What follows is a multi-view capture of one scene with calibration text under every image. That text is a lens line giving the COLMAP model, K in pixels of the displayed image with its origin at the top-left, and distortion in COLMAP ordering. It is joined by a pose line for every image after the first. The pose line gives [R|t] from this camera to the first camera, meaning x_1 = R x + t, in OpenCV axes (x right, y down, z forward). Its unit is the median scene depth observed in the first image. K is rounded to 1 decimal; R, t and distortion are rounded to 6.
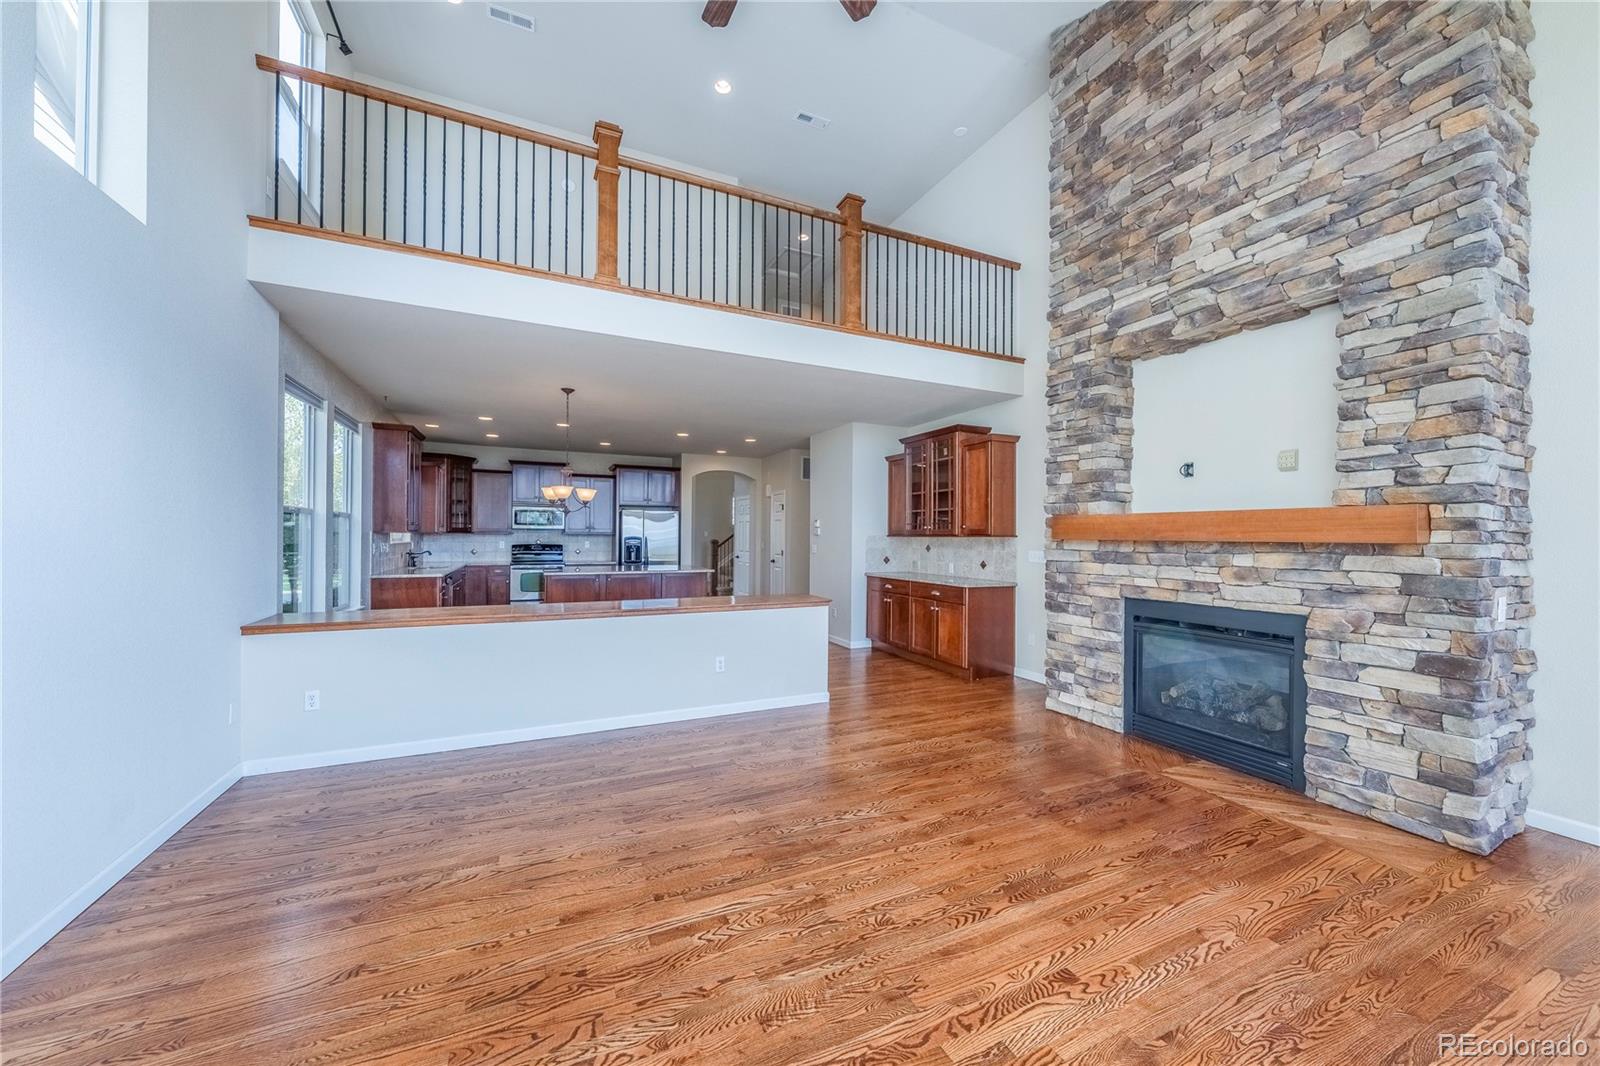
lens RADIAL K [[575.2, 0, 792.6], [0, 575.2, 533.4], [0, 0, 1]] dist [-0.003197, -0.000014]
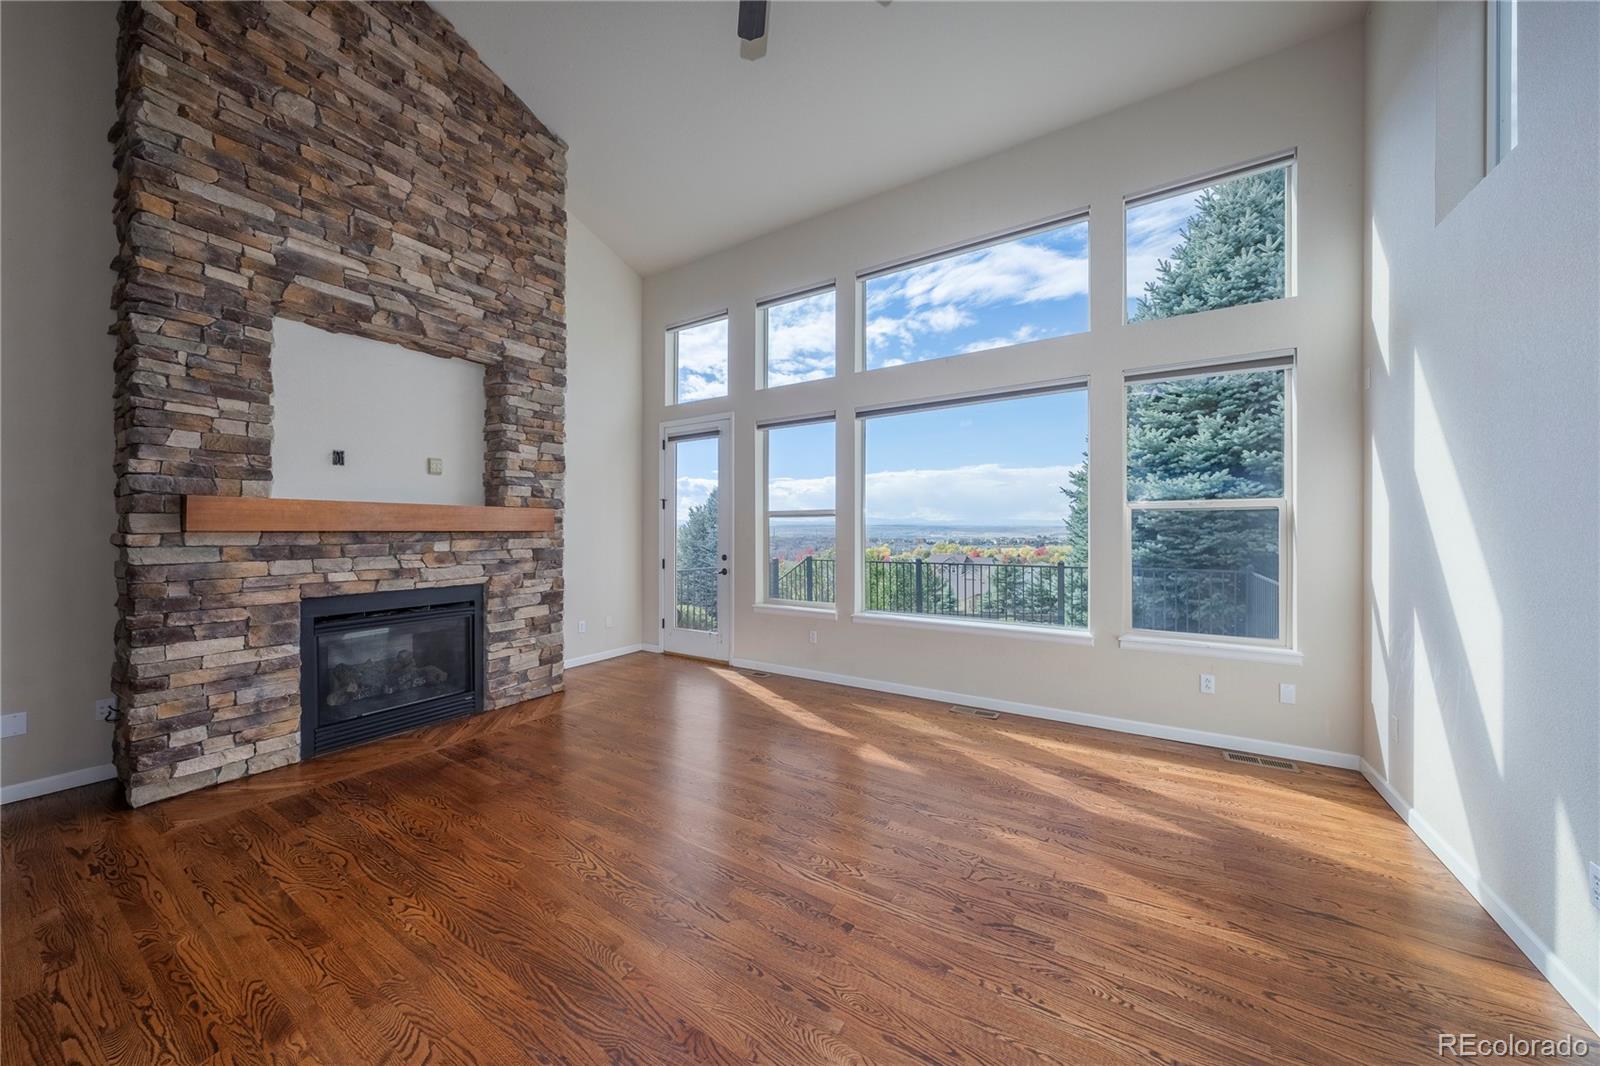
lens RADIAL K [[541.9, 0, 802.4], [0, 541.9, 530.5], [0, 0, 1]] dist [-0.000735, -0.000033]
pose [[-0.548245, -0.007081, 0.836288, -0.556544], [-0.006311, 0.999971, 0.004330, 0.003348], [-0.836294, -0.002904, -0.548274, 0.940646]]
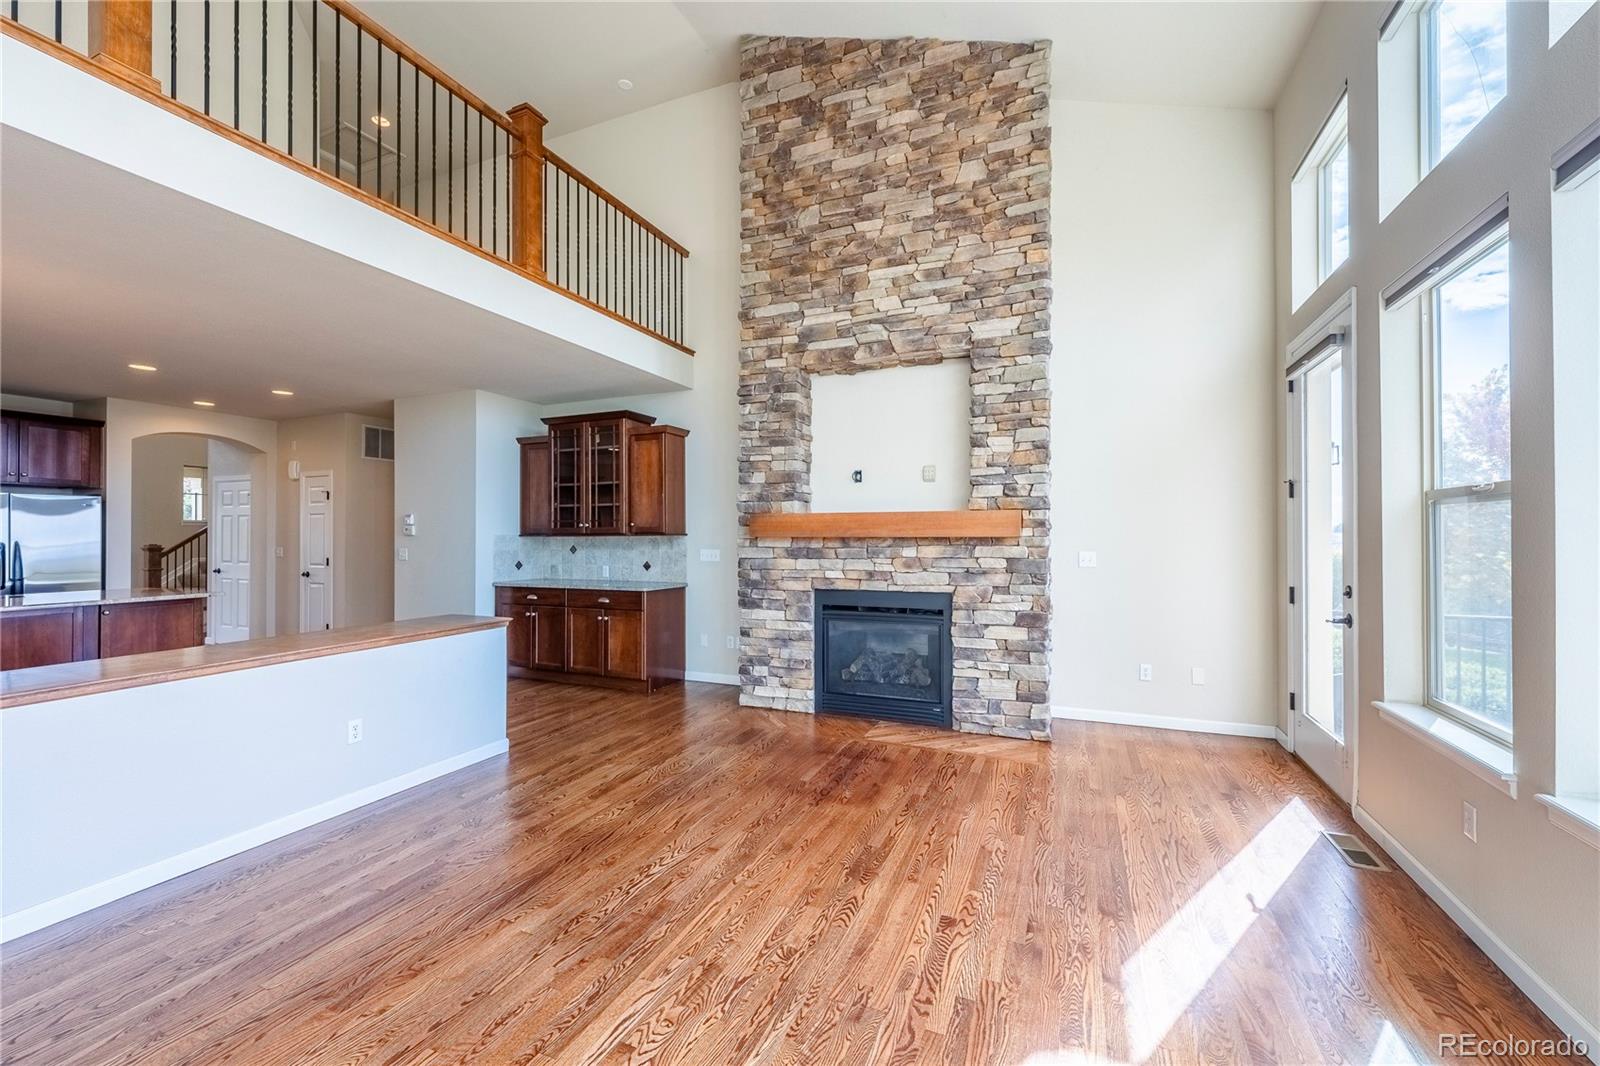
lens RADIAL K [[635.8, 0, 804.8], [0, 635.8, 531.5], [0, 0, 1]] dist [0.000051, -0.000137]
pose [[0.738195, -0.004618, 0.674571, -0.291976], [0.005341, 0.999985, 0.001002, -0.000210], [-0.674566, 0.002863, 0.738209, 0.132572]]
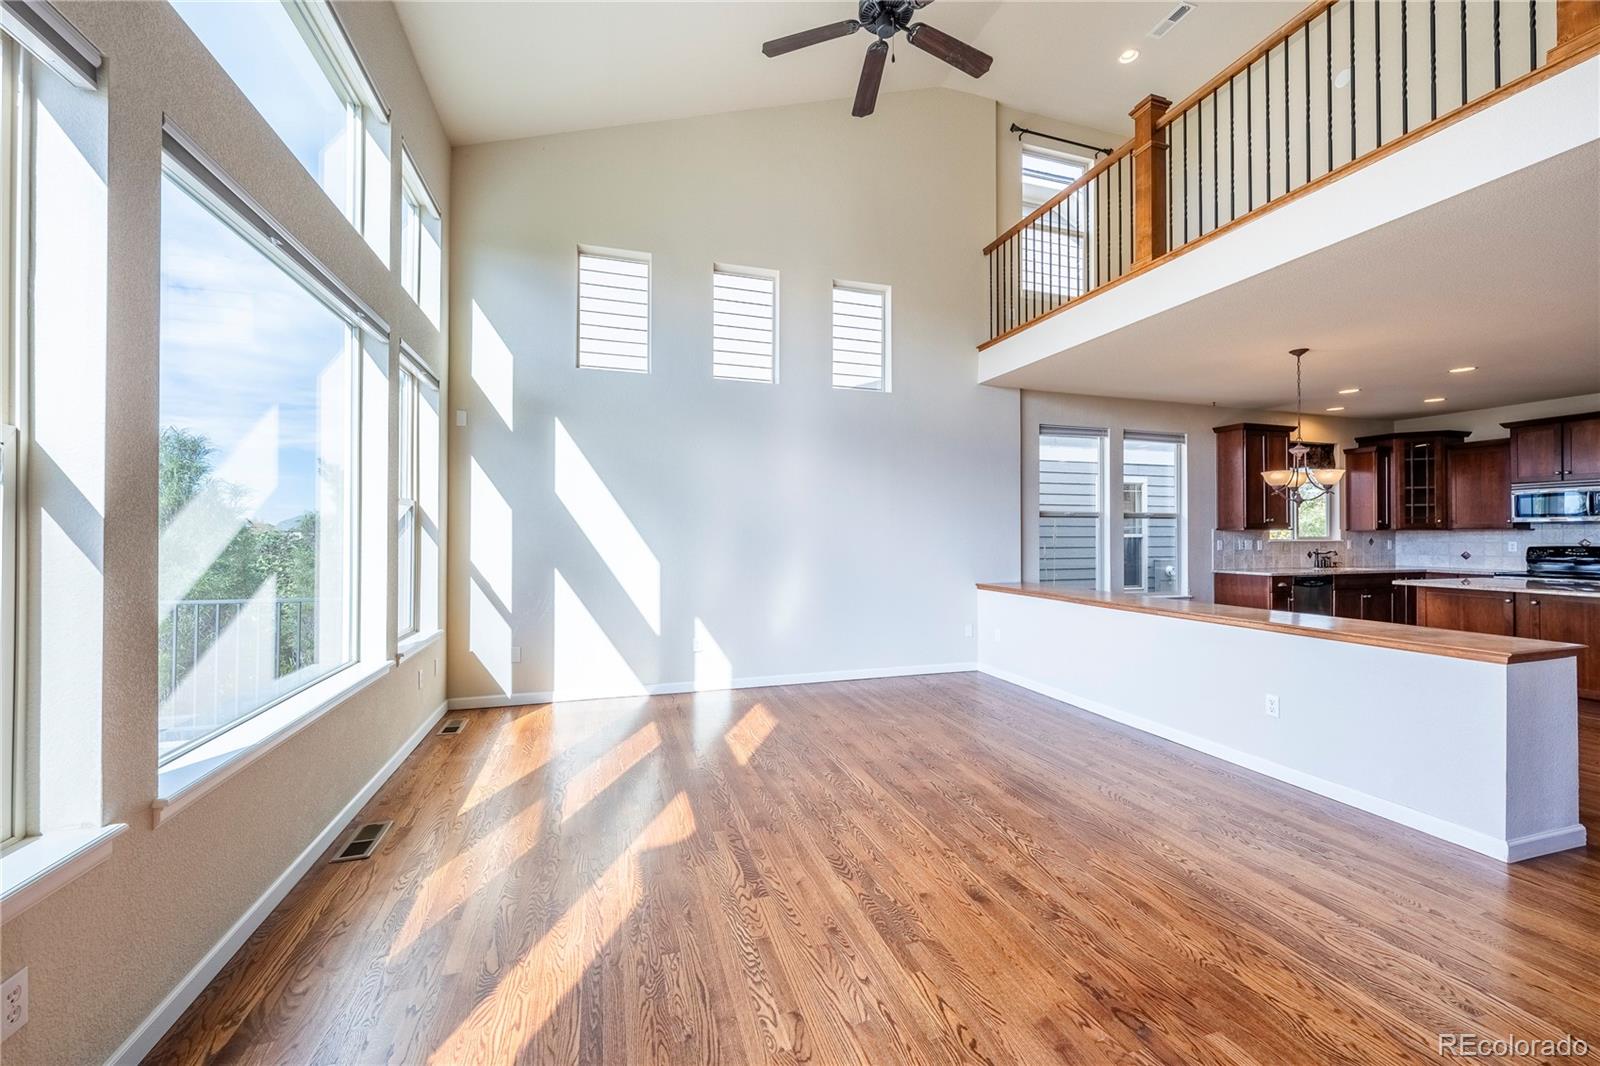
lens RADIAL K [[623.1, 0, 800.0], [0, 623.1, 533.0], [0, 0, 1]] dist [-0.002249, -0.000328]
pose [[-0.123691, -0.010657, -0.992264, 0.884434], [0.002250, 0.999937, -0.011020, 0.025558], [0.992318, -0.003596, -0.123659, 0.630913]]
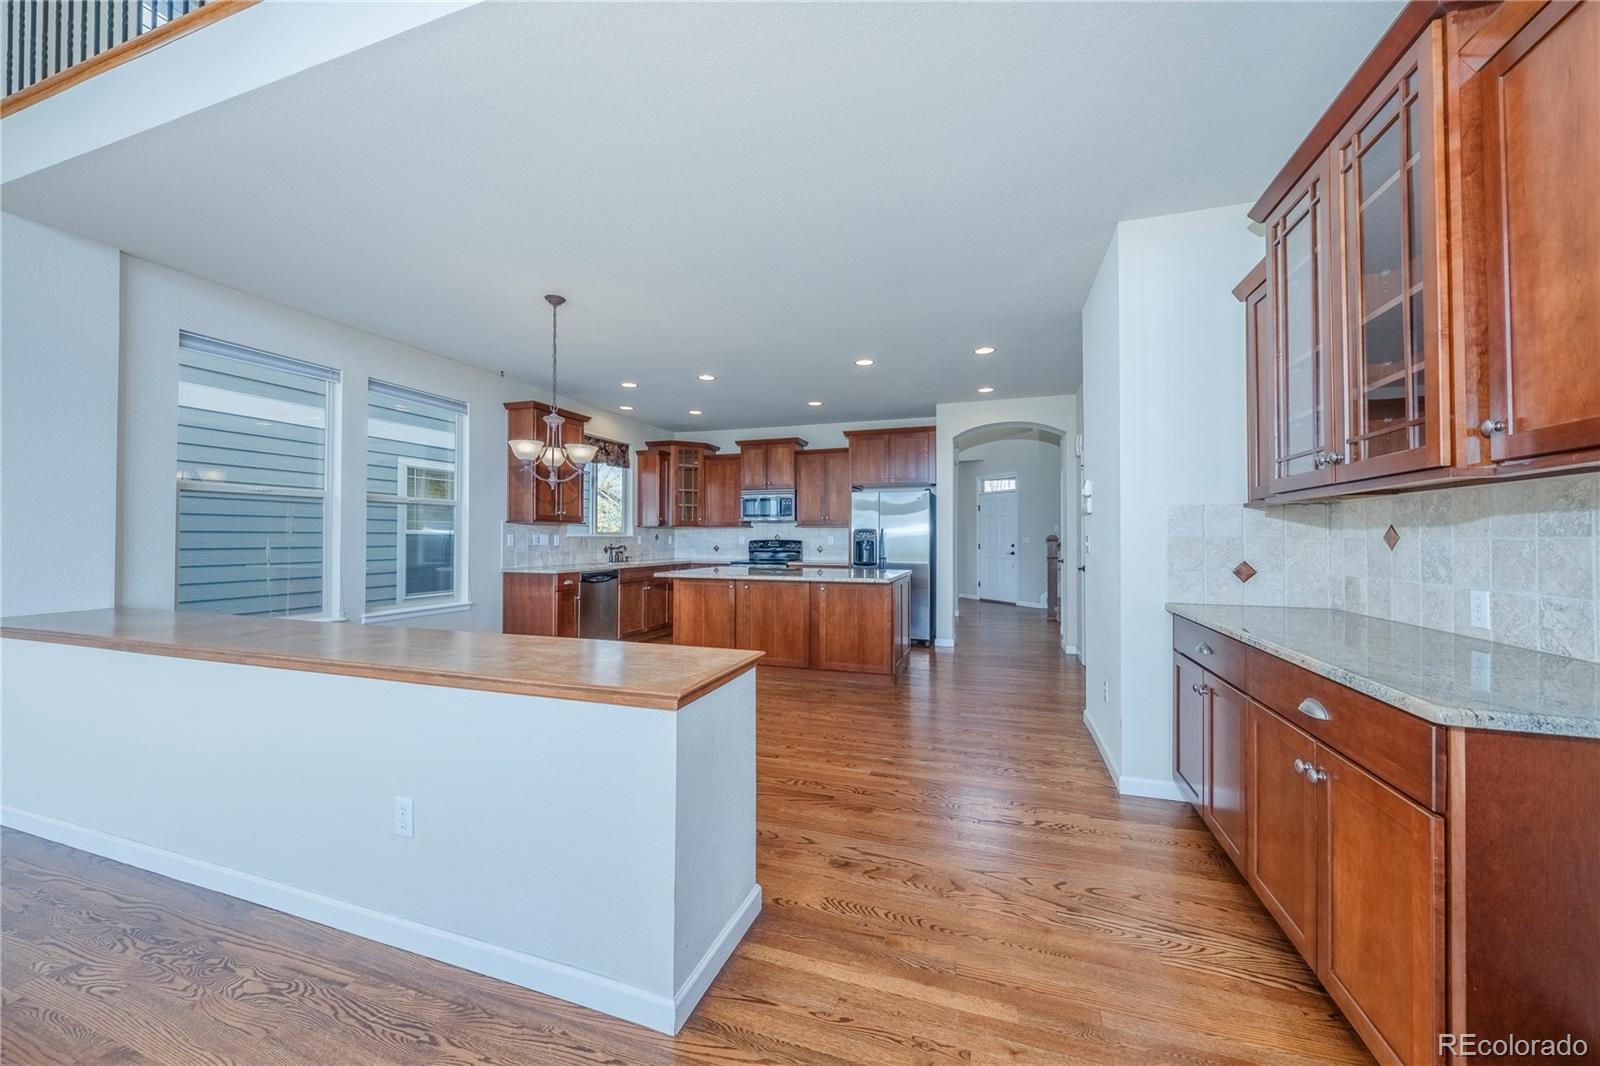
lens RADIAL K [[579.1, 0, 806.2], [0, 579.1, 529.5], [0, 0, 1]] dist [-0.000823, -0.000074]
pose [[0.730214, -0.016421, -0.683021, 0.430926], [0.006498, 0.999833, -0.017090, 0.048821], [0.683188, 0.008041, 0.730199, 1.104140]]
